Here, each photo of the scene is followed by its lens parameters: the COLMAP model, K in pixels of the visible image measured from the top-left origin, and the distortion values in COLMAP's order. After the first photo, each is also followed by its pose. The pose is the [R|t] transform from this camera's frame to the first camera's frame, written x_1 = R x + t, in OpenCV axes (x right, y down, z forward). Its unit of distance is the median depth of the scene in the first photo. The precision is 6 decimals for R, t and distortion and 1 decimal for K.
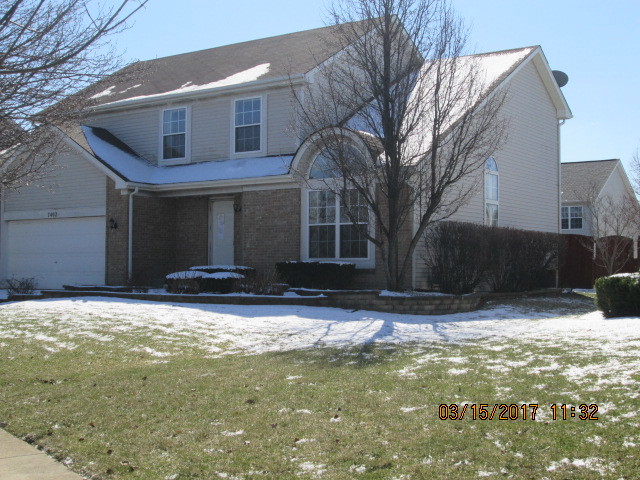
lens RADIAL K [[906.0, 0, 320.0], [0, 906.0, 240.0], [0, 0, 1]] dist [0.007673, 0.008080]
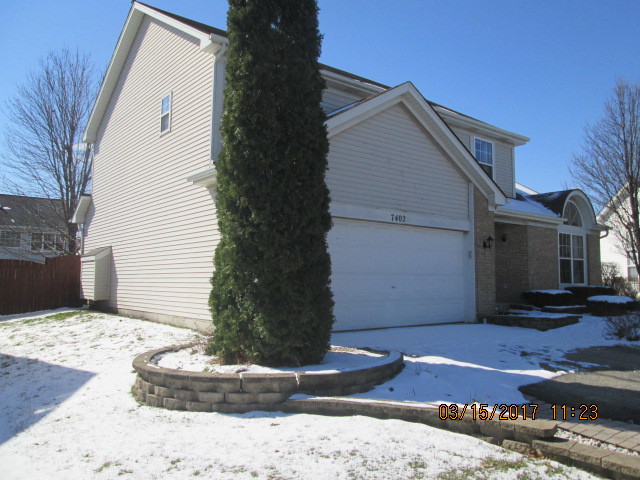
lens RADIAL K [[525.9, 0, 320.0], [0, 525.9, 240.0], [0, 0, 1]] dist [-0.010191, -0.002851]
pose [[0.228117, 0.073093, 0.970886, -0.735000], [-0.037650, 0.997094, -0.066220, 0.018253], [-0.972905, -0.021448, 0.230207, 1.019026]]
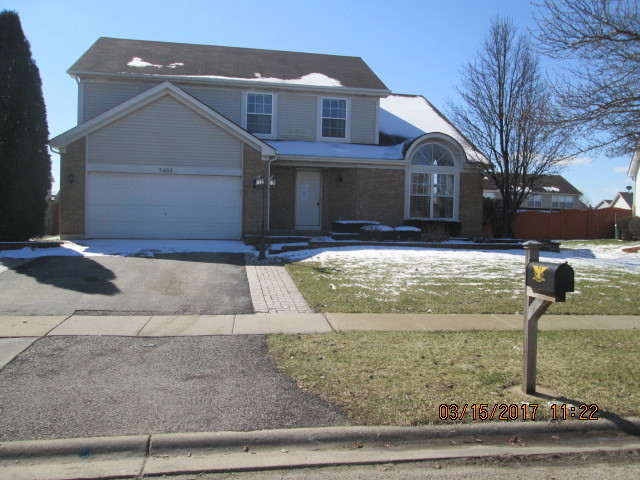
lens RADIAL K [[525.9, 0, 320.0], [0, 525.9, 240.0], [0, 0, 1]] dist [-0.010191, -0.002851]
pose [[0.677833, -0.012687, 0.735107, -0.668485], [-0.038216, 0.997891, 0.052461, 0.015863], [-0.734222, -0.063653, 0.675919, 0.458428]]
